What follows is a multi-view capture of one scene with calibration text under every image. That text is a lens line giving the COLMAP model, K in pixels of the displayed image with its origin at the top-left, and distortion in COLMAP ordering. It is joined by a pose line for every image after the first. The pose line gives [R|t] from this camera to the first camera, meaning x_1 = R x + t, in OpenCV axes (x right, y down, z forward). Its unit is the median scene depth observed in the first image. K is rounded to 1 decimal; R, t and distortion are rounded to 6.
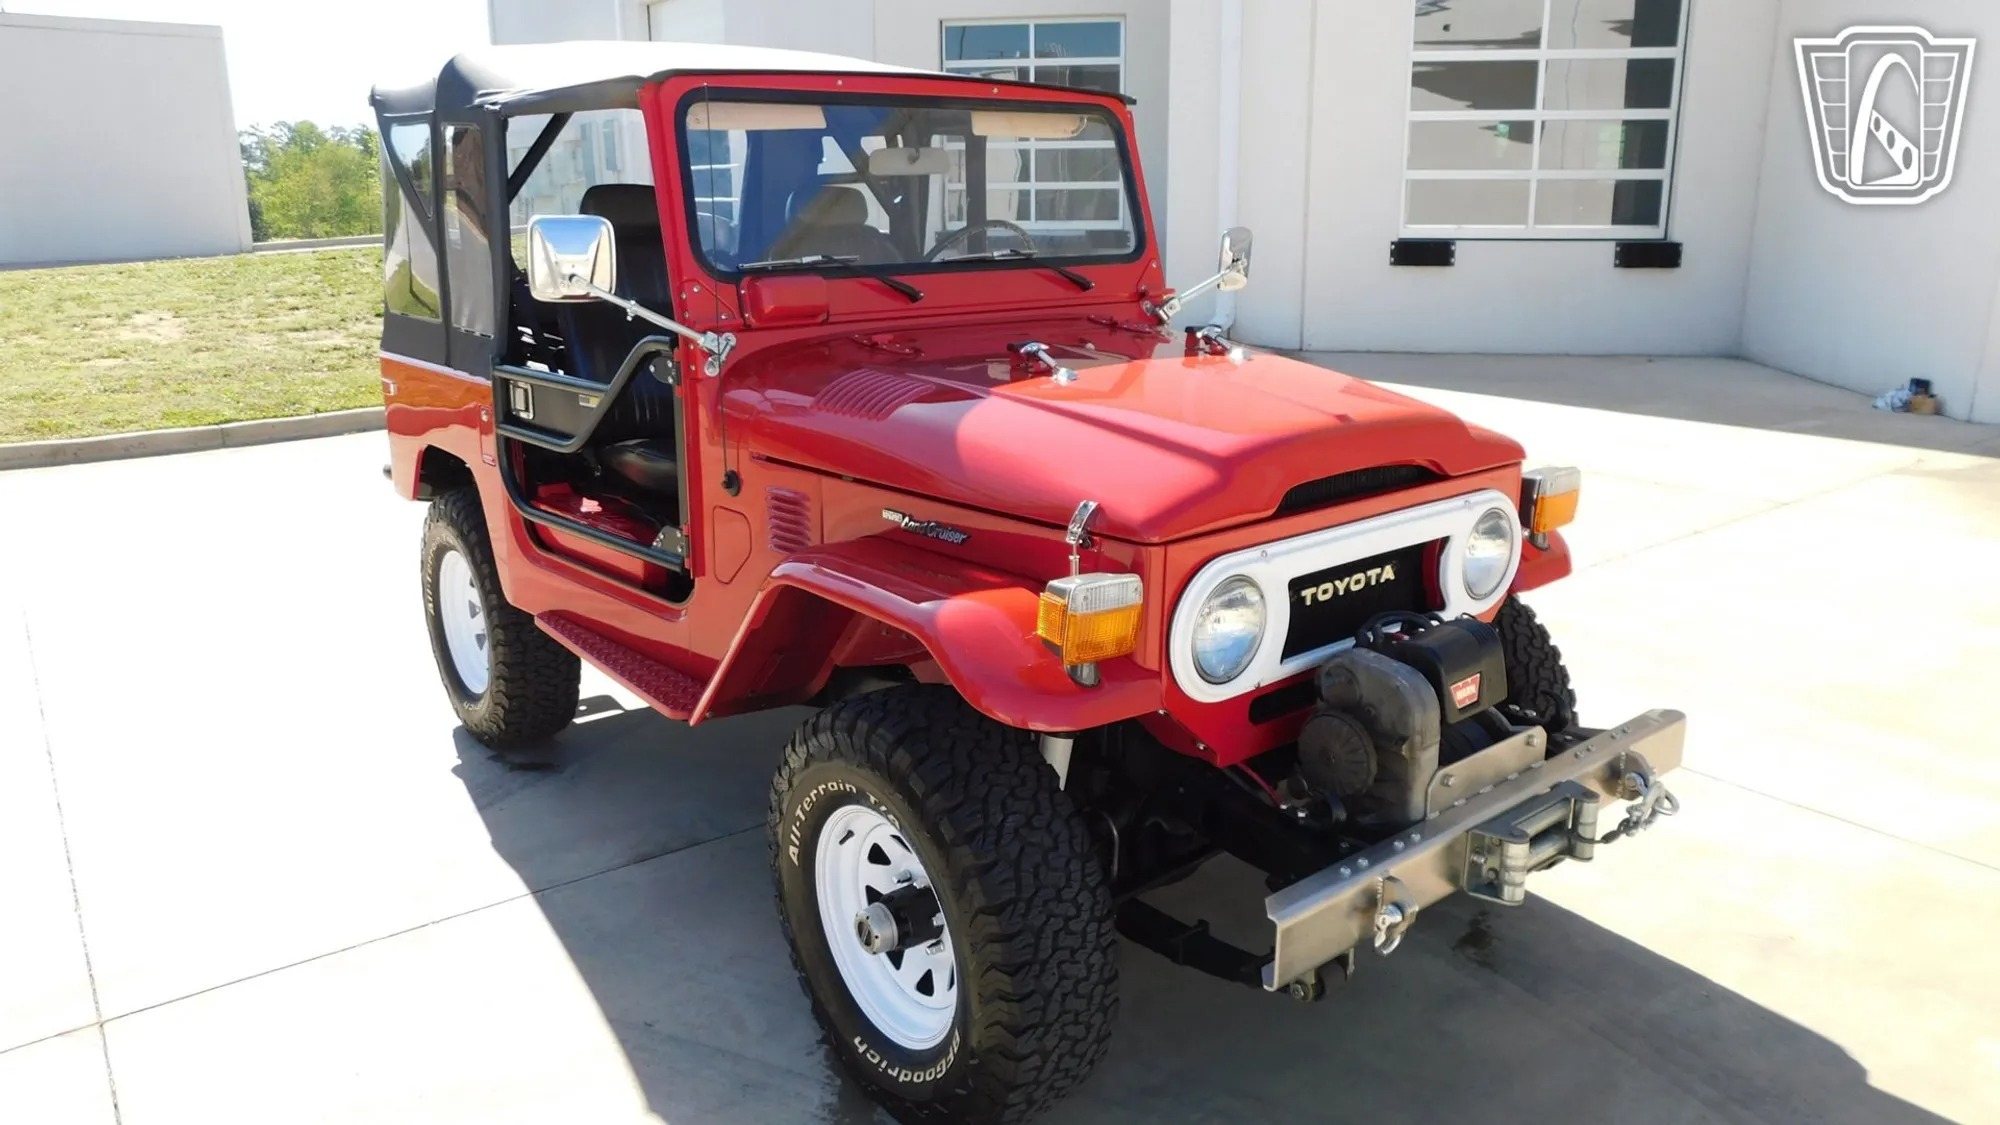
lens RADIAL K [[1367.8, 0, 1020.7], [0, 1367.8, 555.6], [0, 0, 1]] dist [-0.068150, 0.058082]
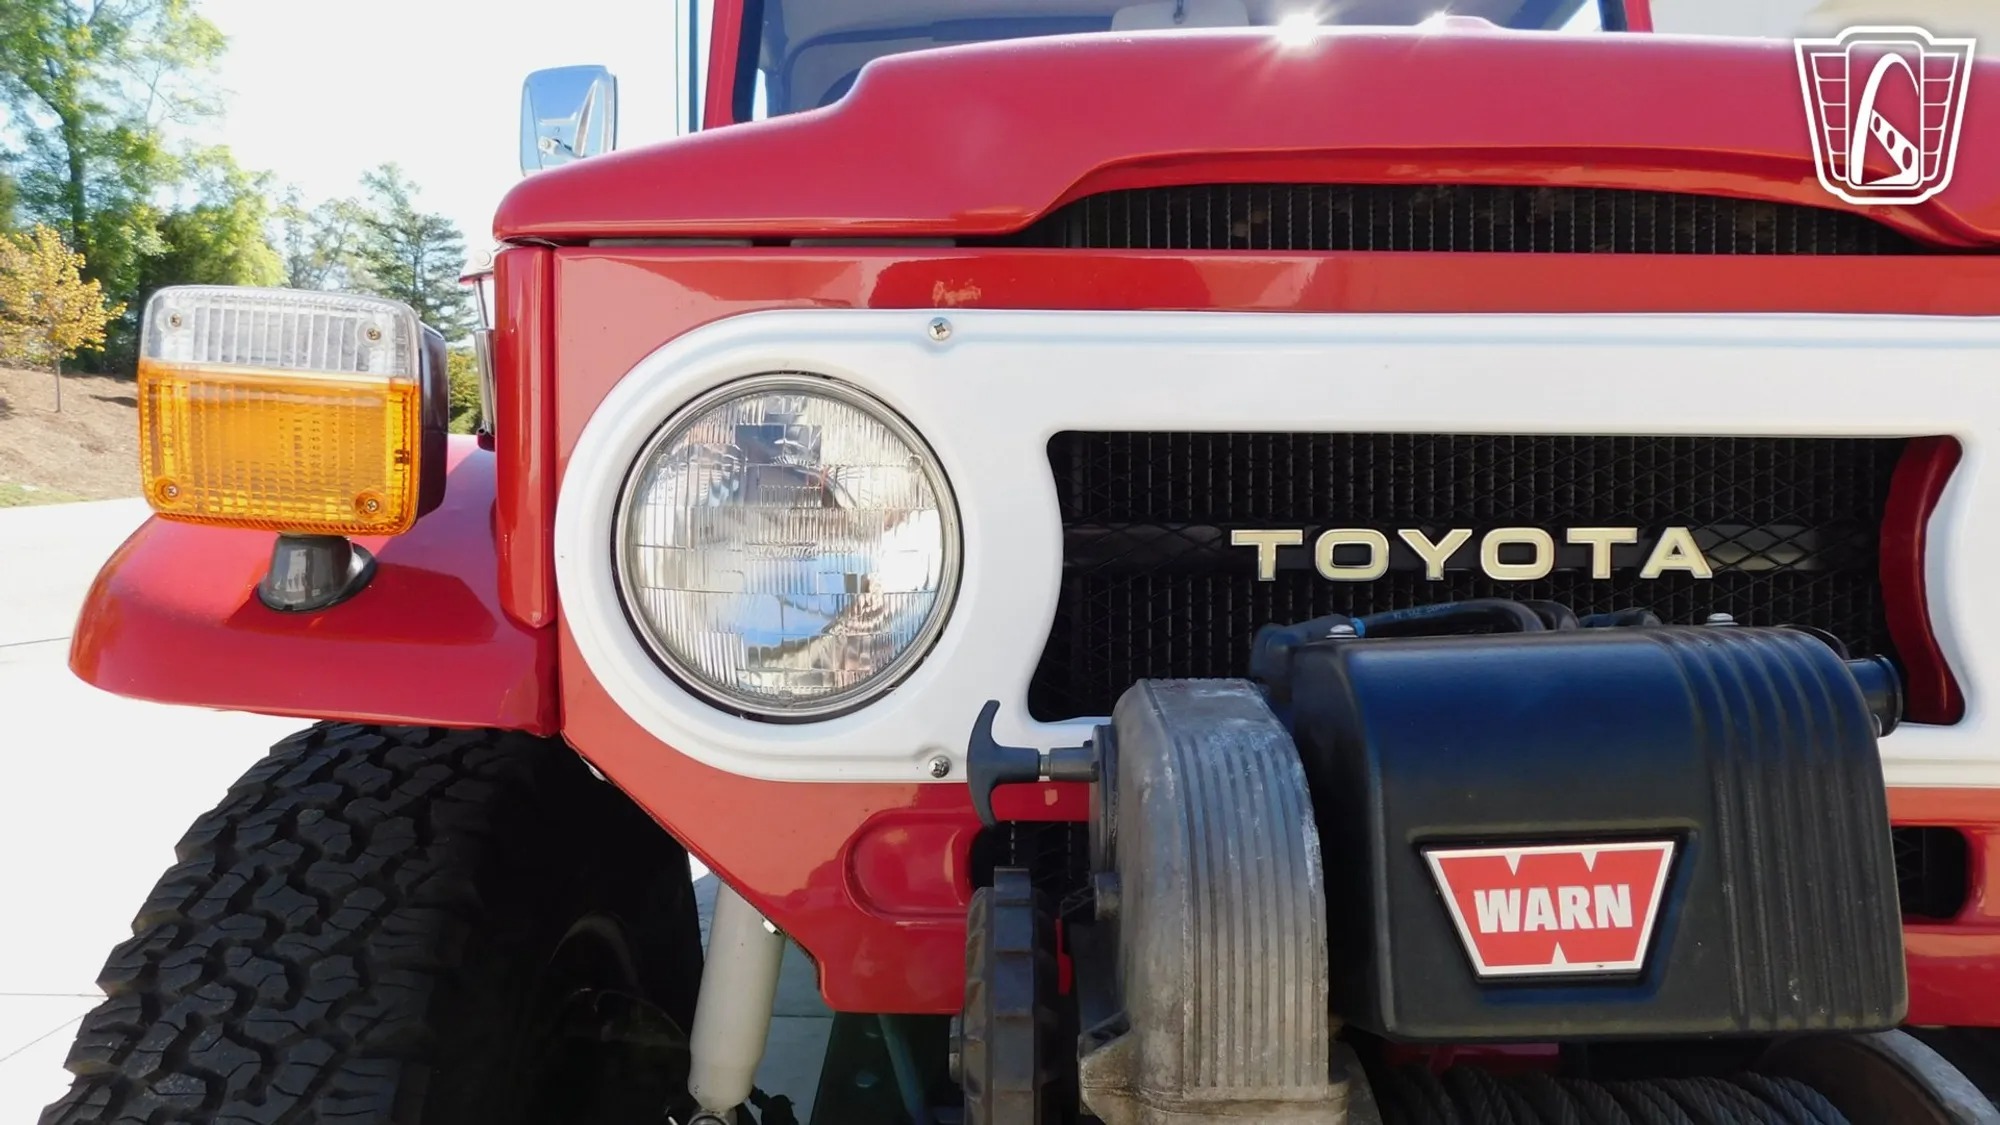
lens RADIAL K [[1280.3, 0, 1018.6], [0, 1280.3, 555.3], [0, 0, 1]] dist [-0.014743, -0.002678]
pose [[0.776787, 0.043791, -0.628239, 0.337242], [-0.170614, 0.974906, -0.143000, 0.079303], [0.606212, 0.218267, 0.764765, 0.704189]]
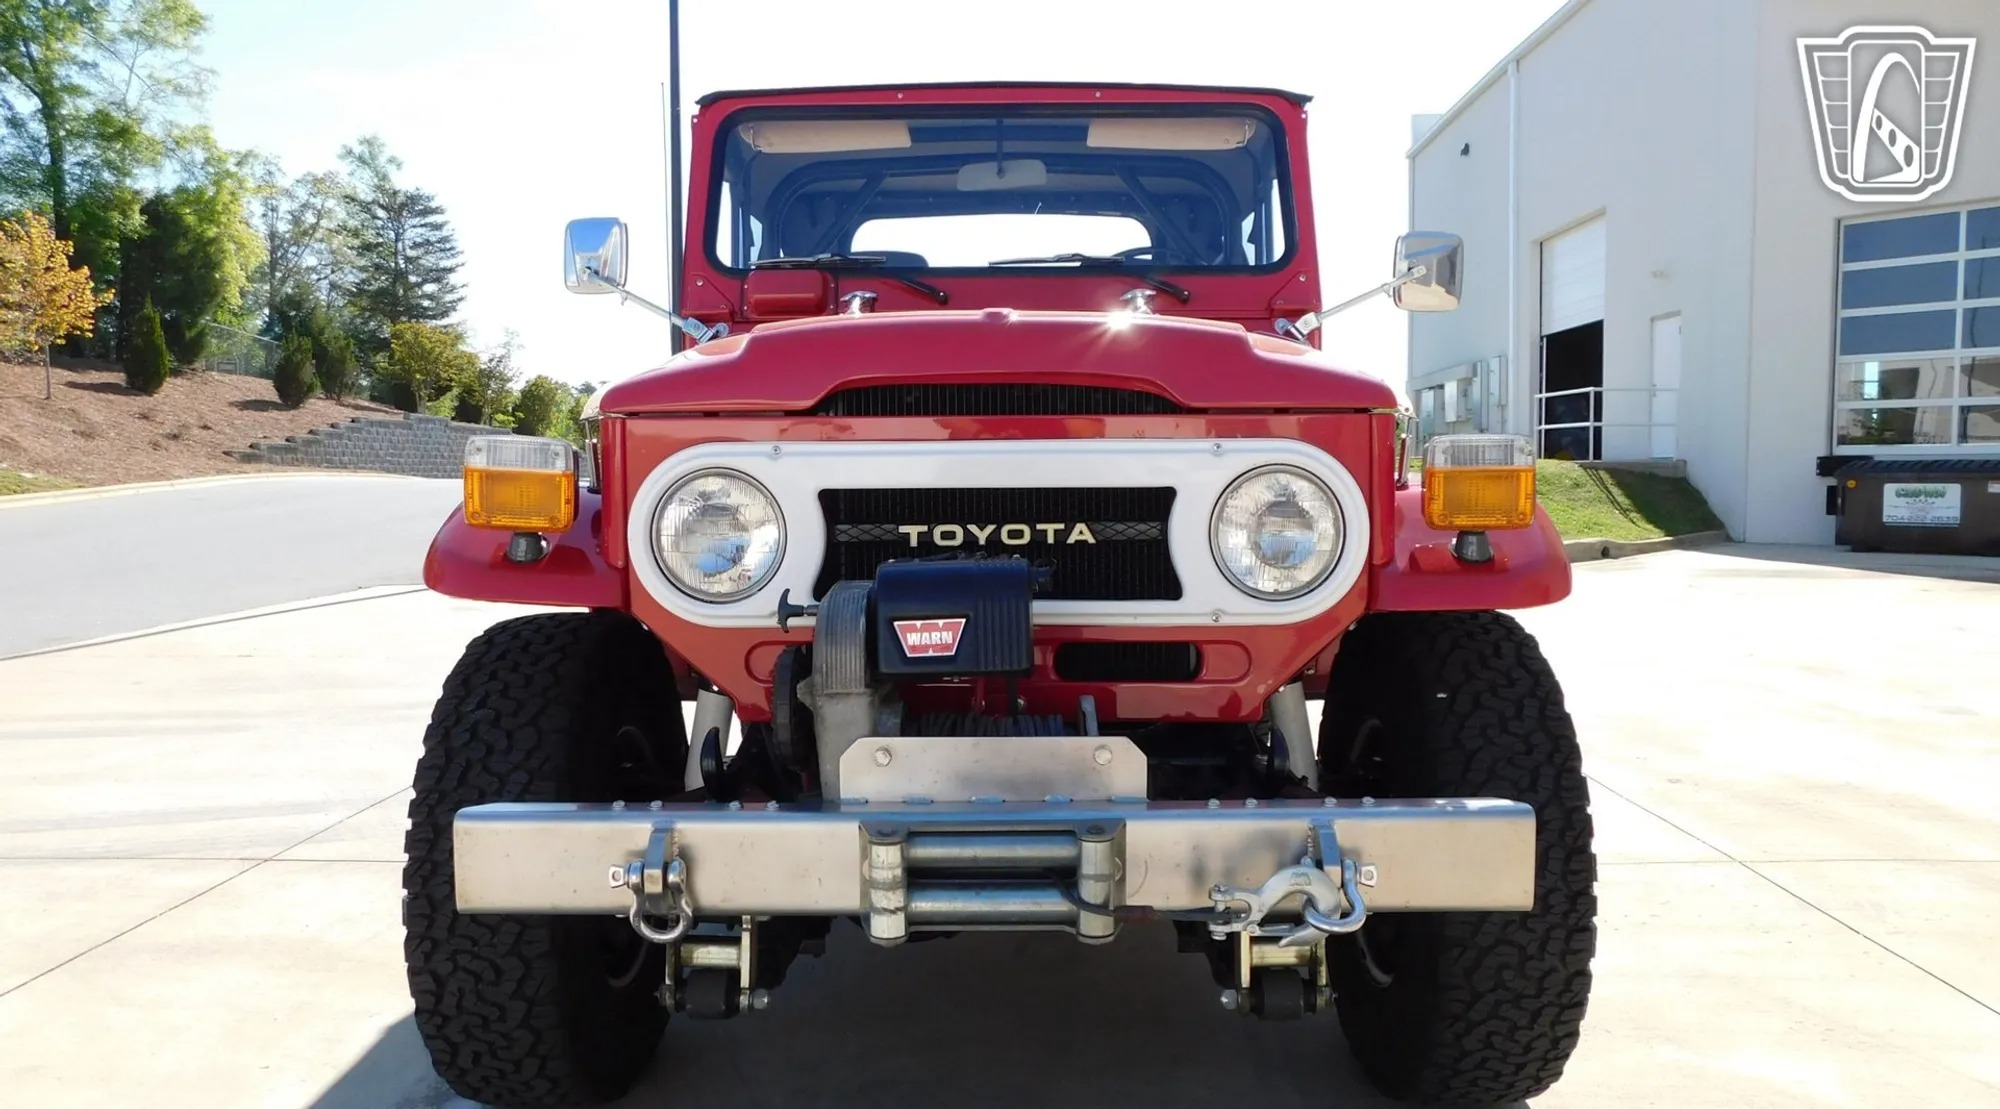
lens RADIAL K [[1324.2, 0, 1000.6], [0, 1324.2, 555.2], [0, 0, 1]] dist [-0.011176, 0.005118]
pose [[0.768337, 0.047129, -0.638309, 0.703014], [-0.161735, 0.979216, -0.122382, 0.120874], [0.619274, 0.197267, 0.759990, 0.433900]]
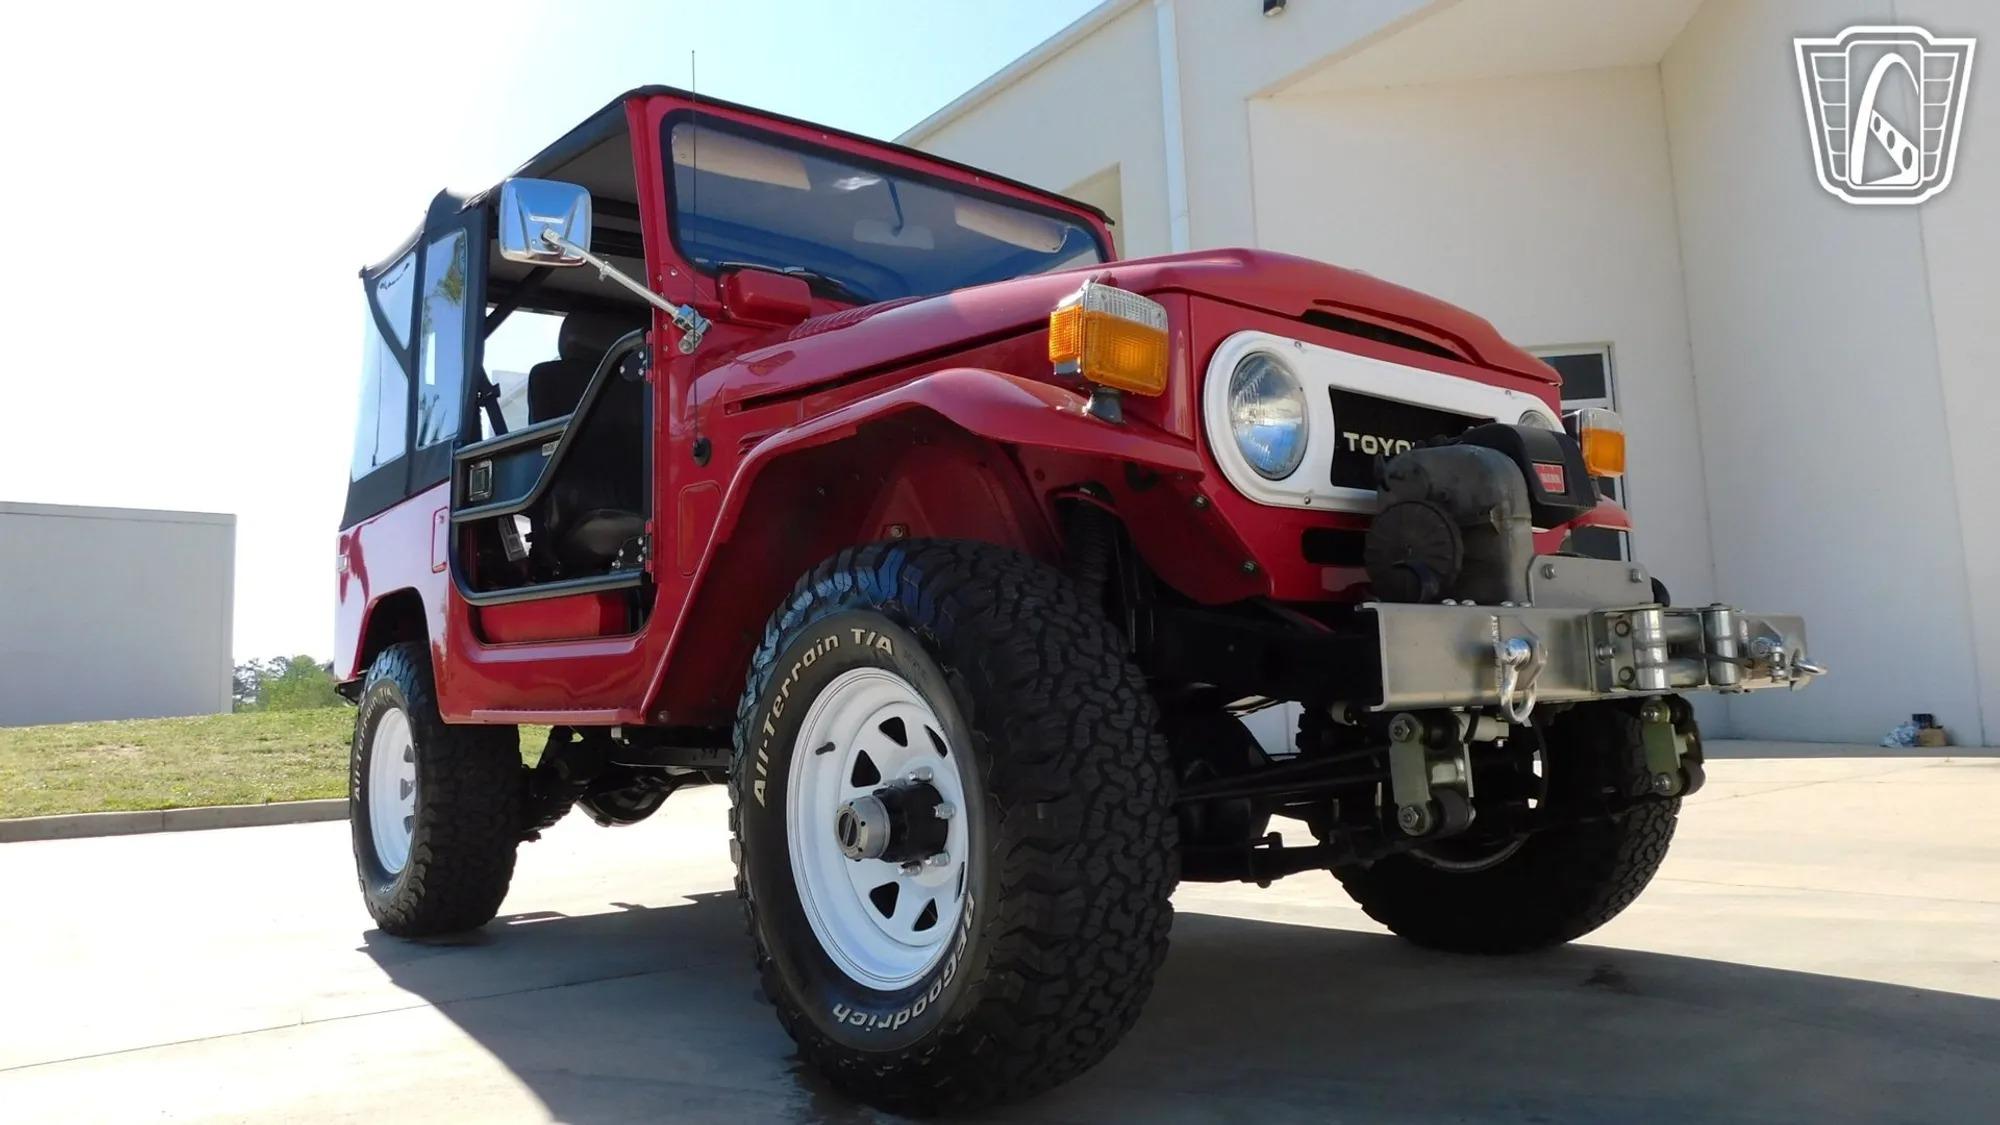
lens RADIAL K [[1367.8, 0, 1014.7], [0, 1367.8, 553.2], [0, 0, 1]] dist [-0.068150, 0.058082]
pose [[0.999076, -0.039018, 0.018034, -0.024664], [0.042913, 0.929418, -0.366526, 0.393032], [-0.002460, 0.366961, 0.930233, 0.196510]]
